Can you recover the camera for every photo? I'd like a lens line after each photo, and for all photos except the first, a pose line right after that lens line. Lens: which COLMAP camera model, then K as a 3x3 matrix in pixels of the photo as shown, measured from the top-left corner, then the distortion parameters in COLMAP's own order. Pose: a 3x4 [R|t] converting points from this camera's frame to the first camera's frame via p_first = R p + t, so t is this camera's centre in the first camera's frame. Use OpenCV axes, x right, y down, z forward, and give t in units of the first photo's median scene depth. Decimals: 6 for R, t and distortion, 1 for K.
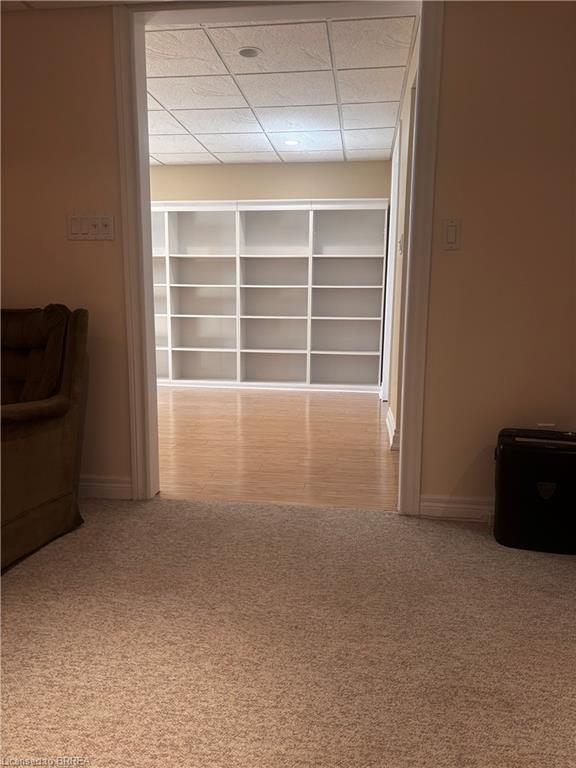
lens RADIAL K [[572.5, 0, 285.6], [0, 572.5, 384.6], [0, 0, 1]] dist [0.004760, 0.000895]
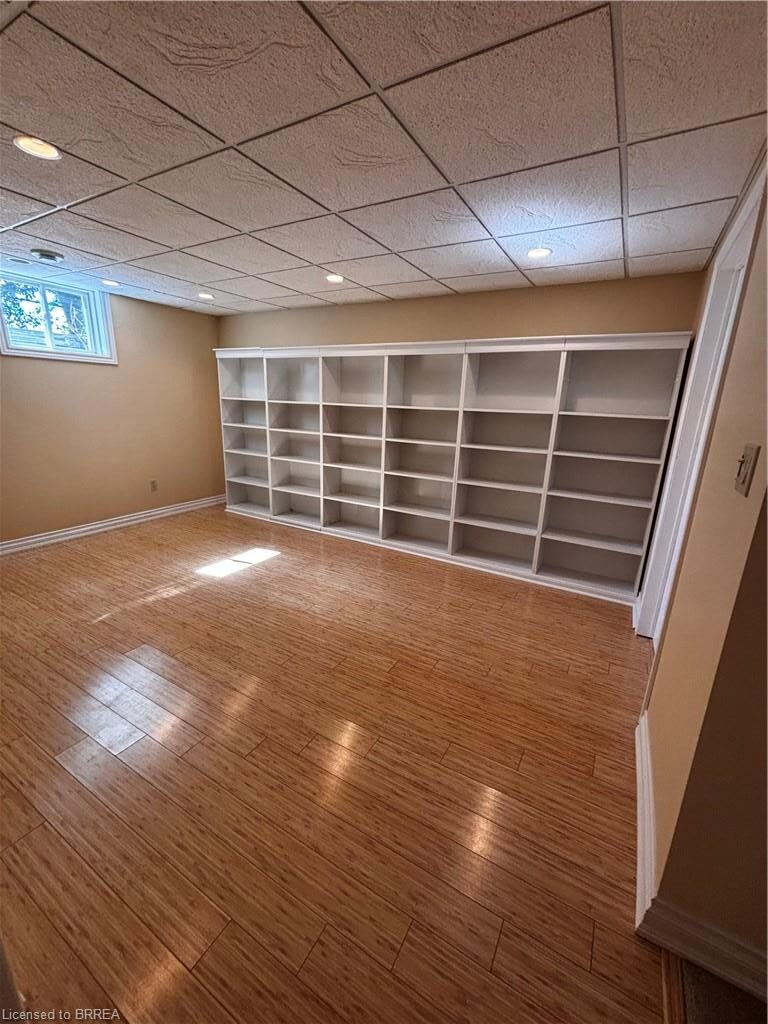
lens RADIAL K [[415.2, 0, 384.5], [0, 415.2, 511.5], [0, 0, 1]] dist [-0.002561, 0.000740]
pose [[0.922836, 0.116804, -0.367056, 0.051004], [-0.080315, 0.990319, 0.113212, -0.138640], [0.376726, -0.074997, 0.923284, 0.396523]]
